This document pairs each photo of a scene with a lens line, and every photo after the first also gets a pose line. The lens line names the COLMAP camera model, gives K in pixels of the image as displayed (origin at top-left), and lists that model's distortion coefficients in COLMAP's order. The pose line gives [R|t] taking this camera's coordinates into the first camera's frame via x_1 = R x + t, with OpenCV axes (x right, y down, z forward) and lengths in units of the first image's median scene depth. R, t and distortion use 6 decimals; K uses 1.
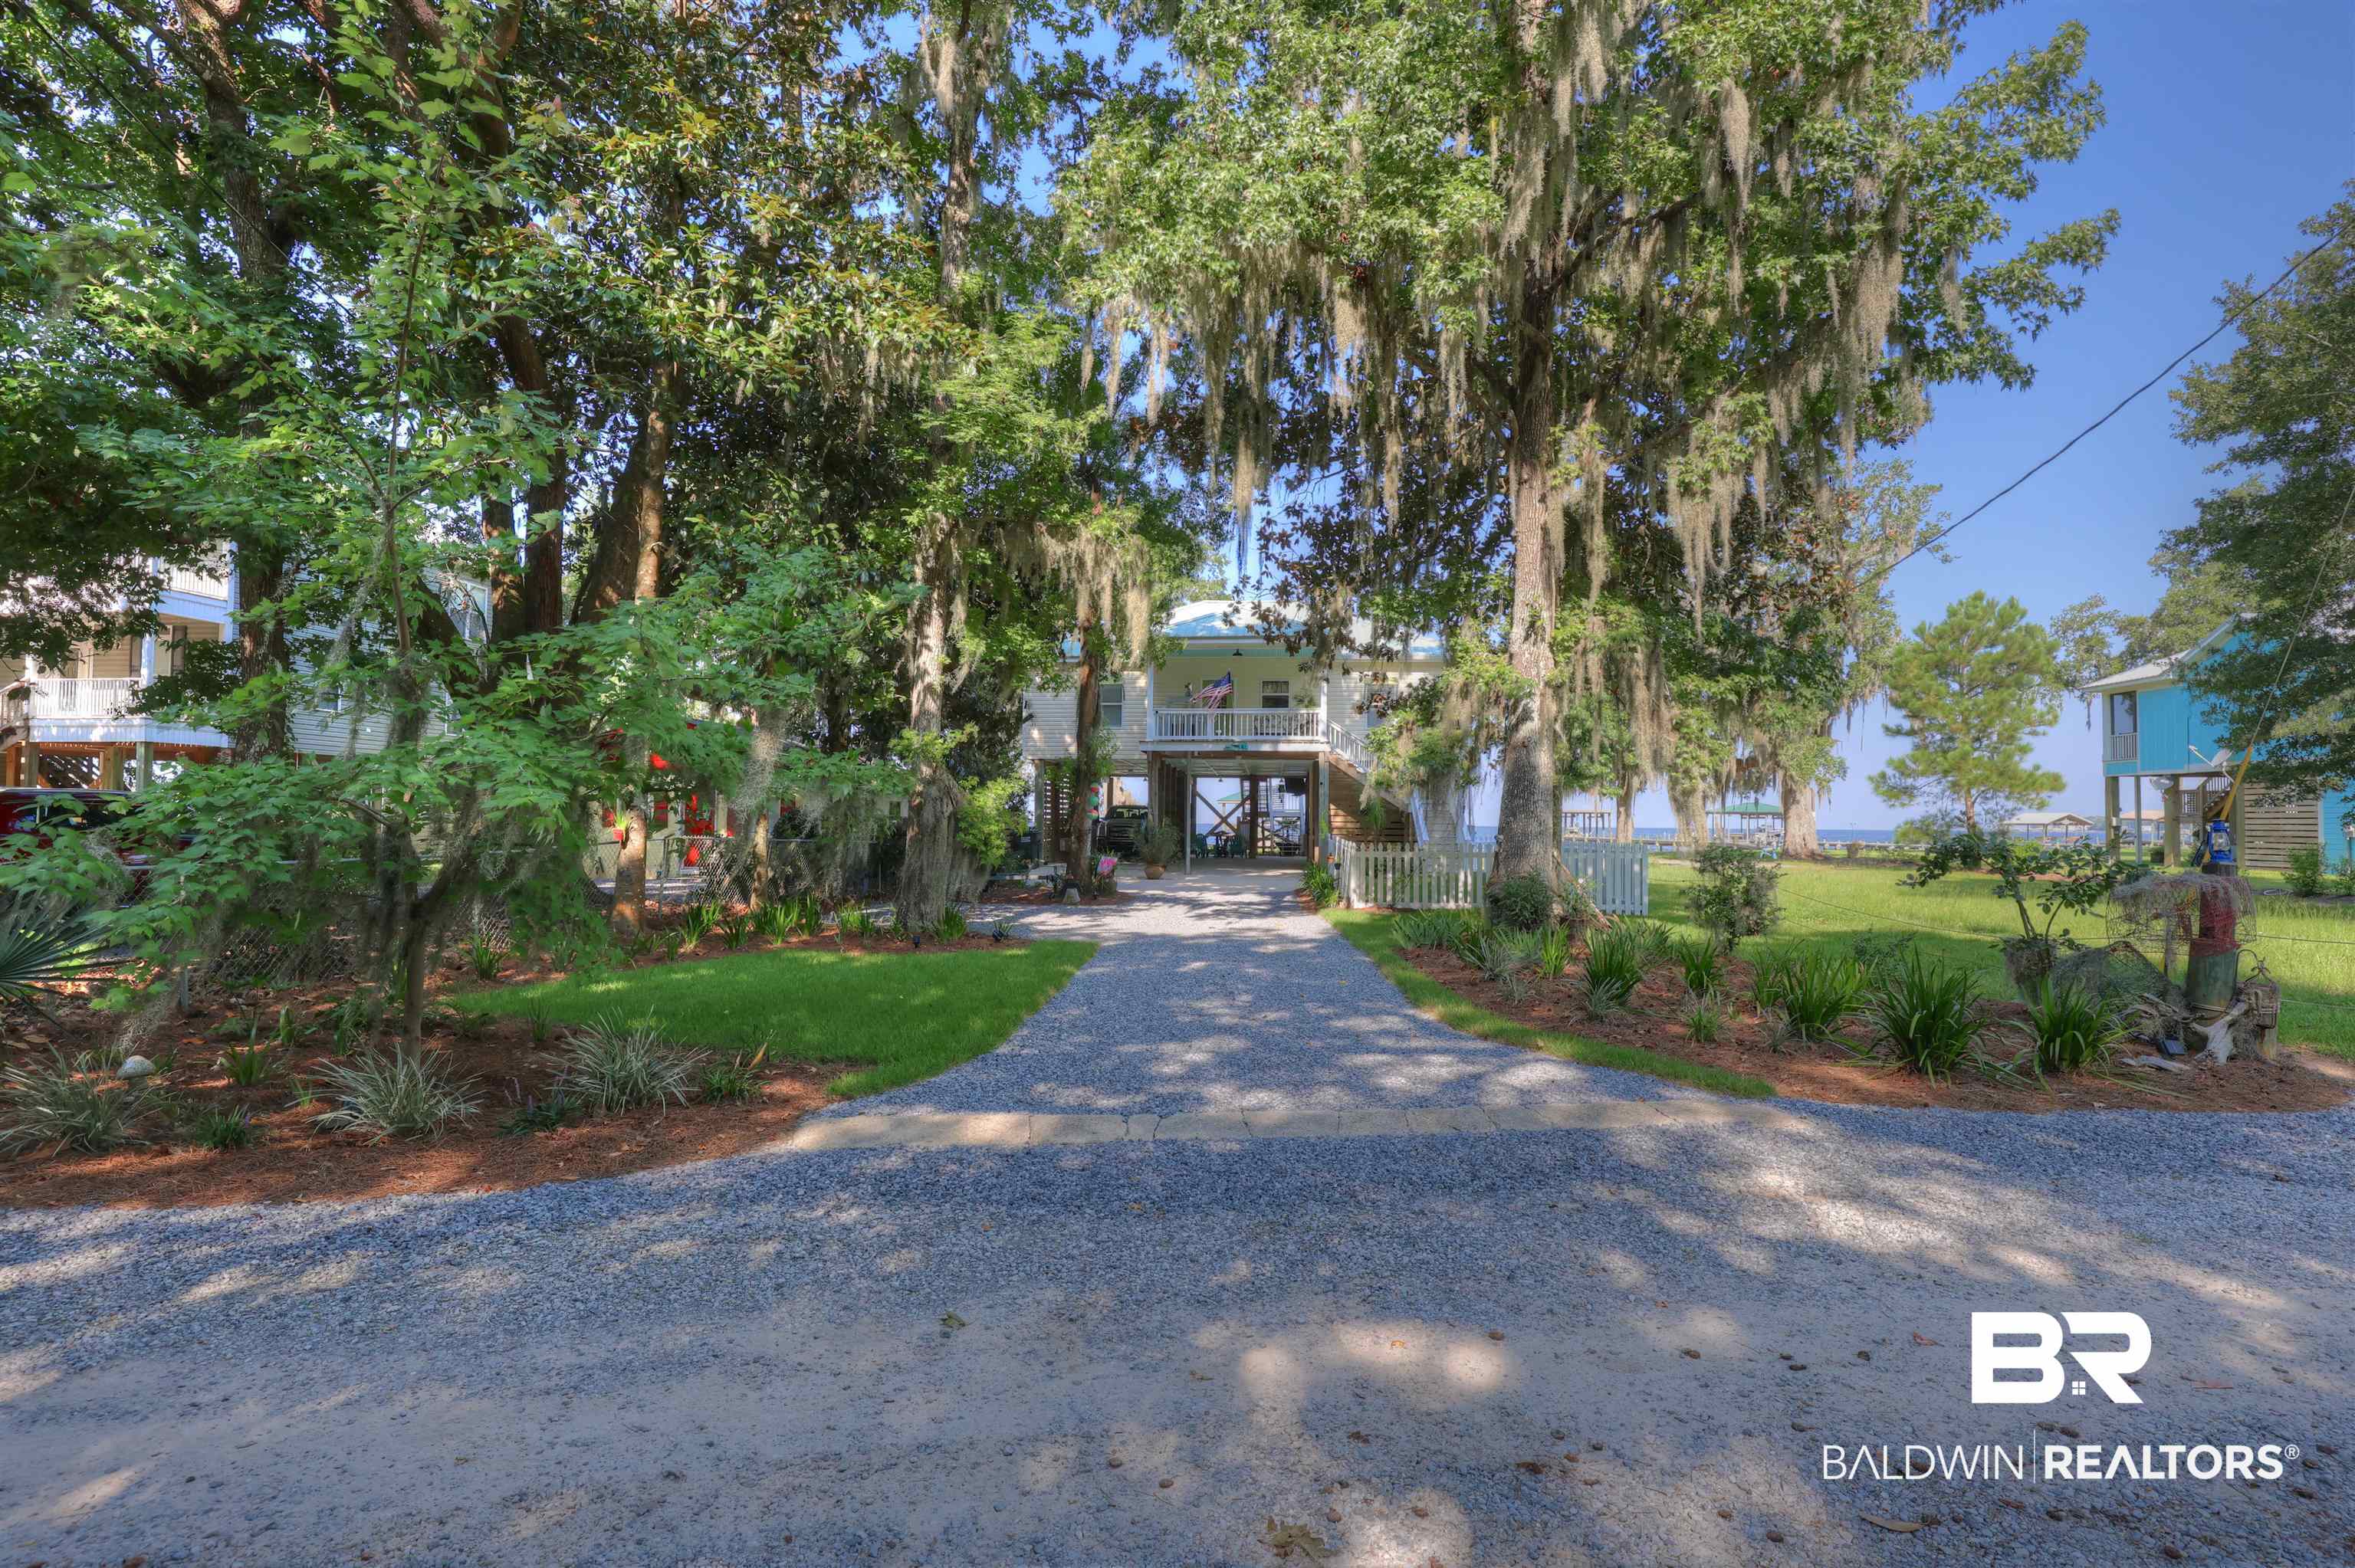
lens RADIAL K [[1067.7, 0, 1189.1], [0, 1067.7, 785.4], [0, 0, 1]] dist [-0.030058, -0.000053]
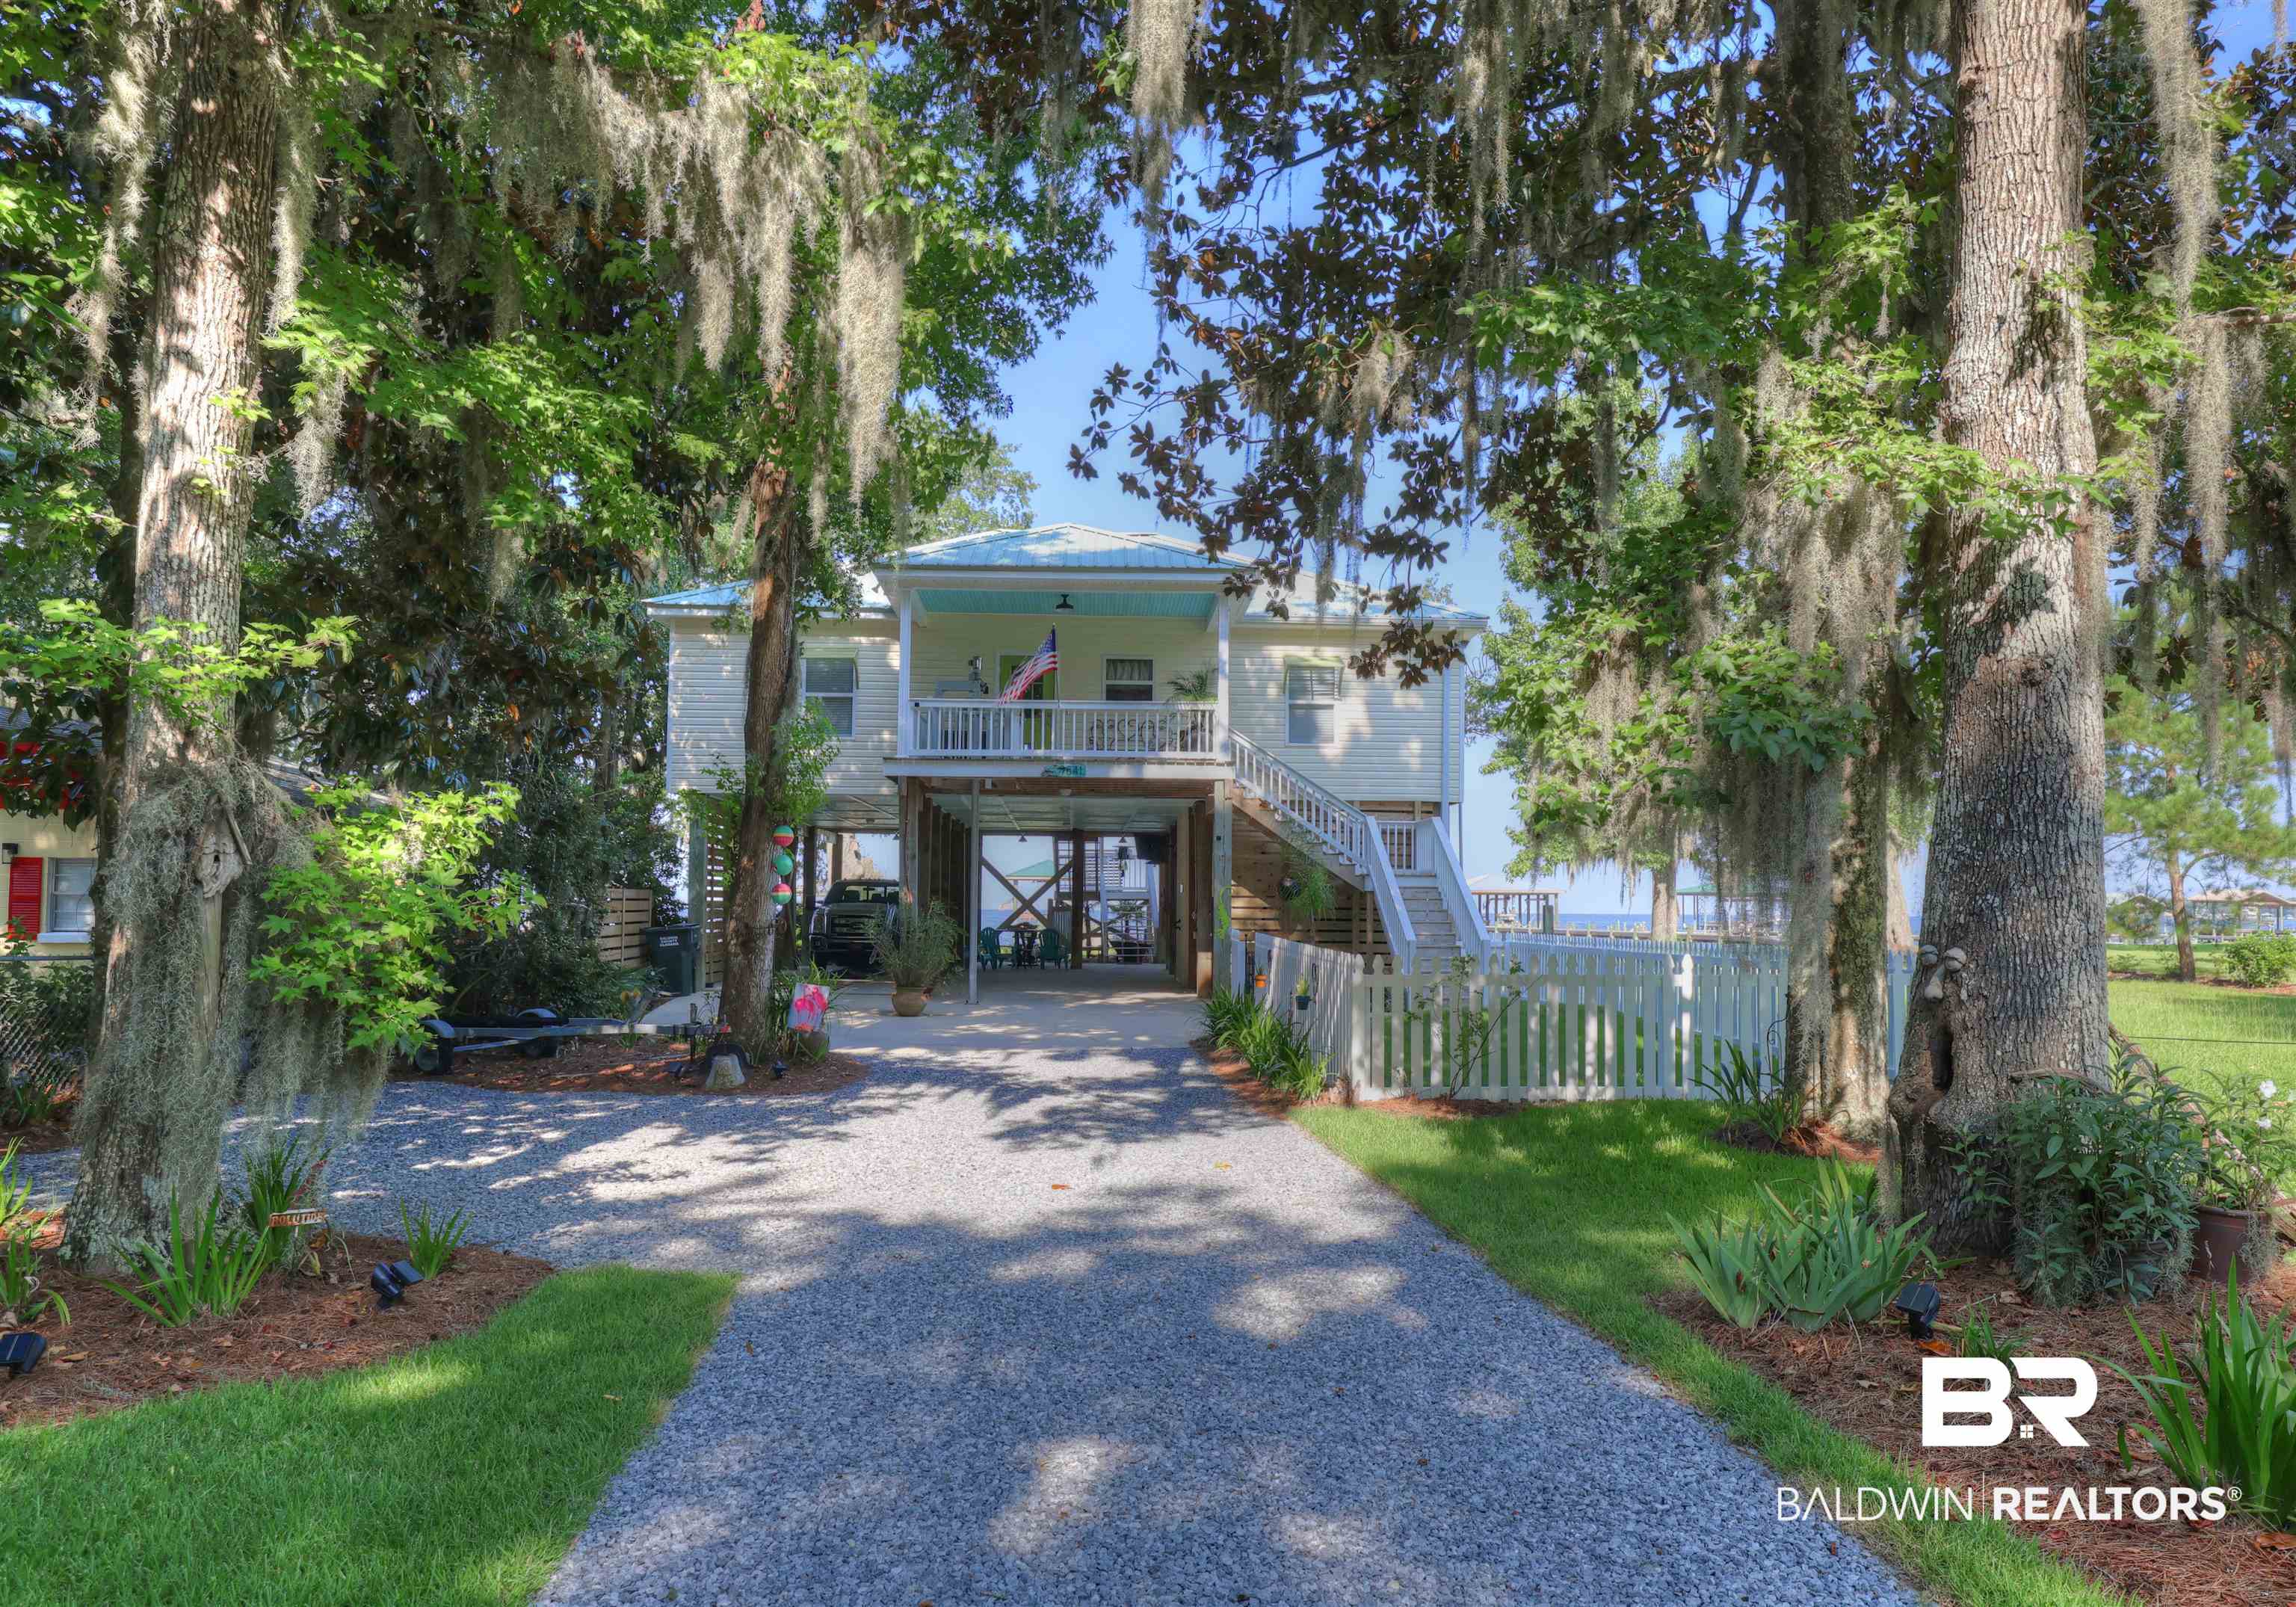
lens RADIAL K [[1510.6, 0, 1190.9], [0, 1510.6, 825.5], [0, 0, 1]] dist [-0.032493, -0.001182]
pose [[0.988815, 0.006371, 0.149013, -0.008768], [-0.003430, 0.999794, -0.019990, 0.009185], [-0.149110, 0.019256, 0.988633, 0.297945]]
